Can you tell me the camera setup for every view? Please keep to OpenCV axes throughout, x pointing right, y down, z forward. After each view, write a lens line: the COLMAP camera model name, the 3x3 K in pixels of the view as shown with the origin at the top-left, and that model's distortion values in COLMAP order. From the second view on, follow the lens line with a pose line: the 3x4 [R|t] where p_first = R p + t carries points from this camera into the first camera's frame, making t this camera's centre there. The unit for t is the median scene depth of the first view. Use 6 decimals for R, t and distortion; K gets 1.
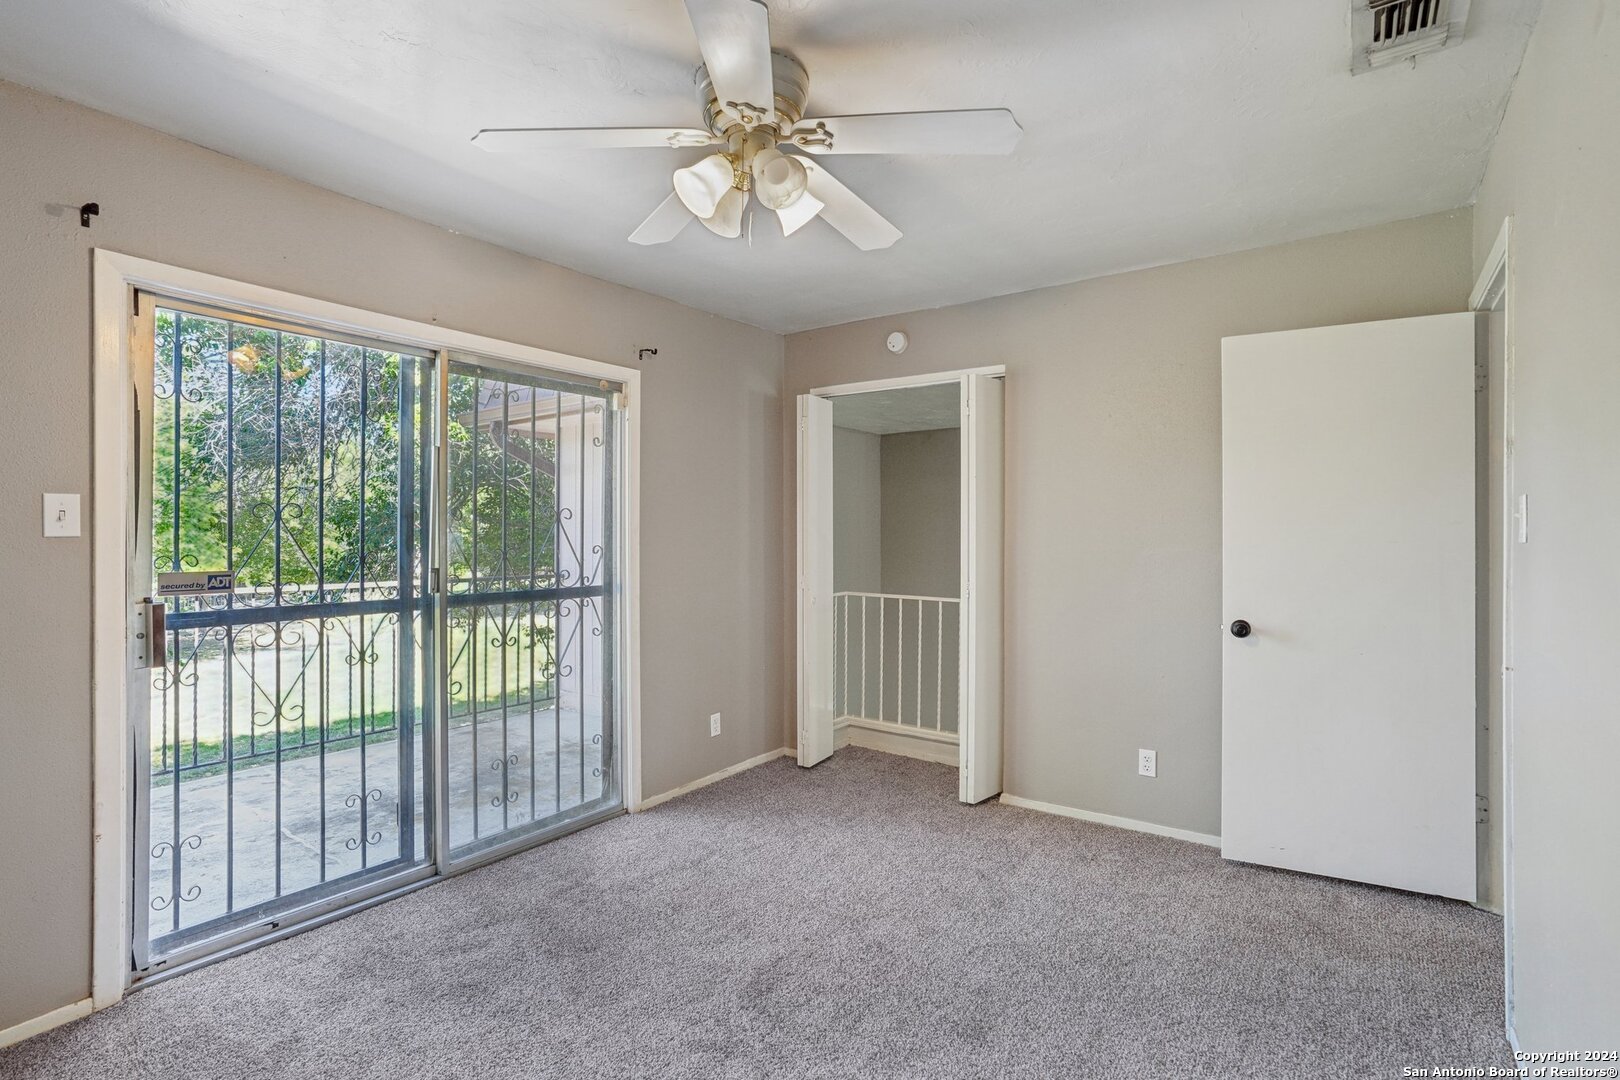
lens RADIAL K [[766.9, 0, 814.4], [0, 766.9, 536.6], [0, 0, 1]] dist [-0.053496, 0.027781]
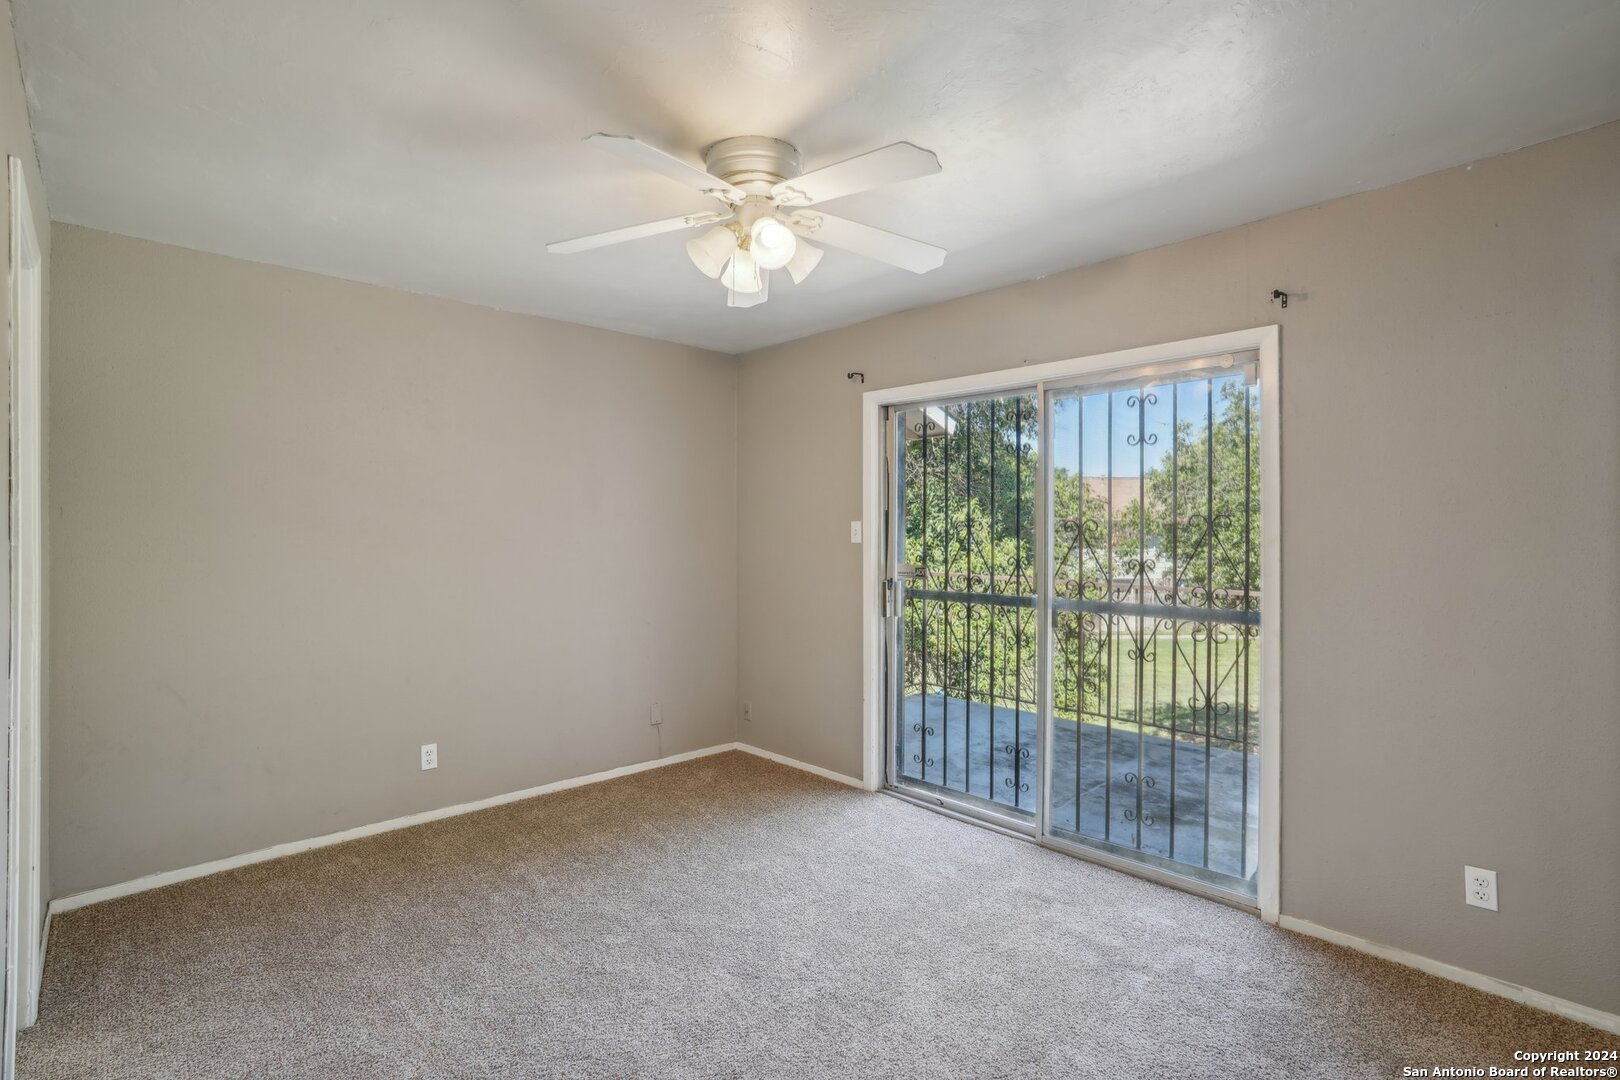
lens RADIAL K [[766.9, 0, 814.4], [0, 766.9, 536.6], [0, 0, 1]] dist [-0.053496, 0.027781]
pose [[-0.183427, -0.003124, -0.983028, 0.765778], [-0.010949, 0.999939, -0.001134, -0.009636], [0.982972, 0.010555, -0.183450, 0.944177]]
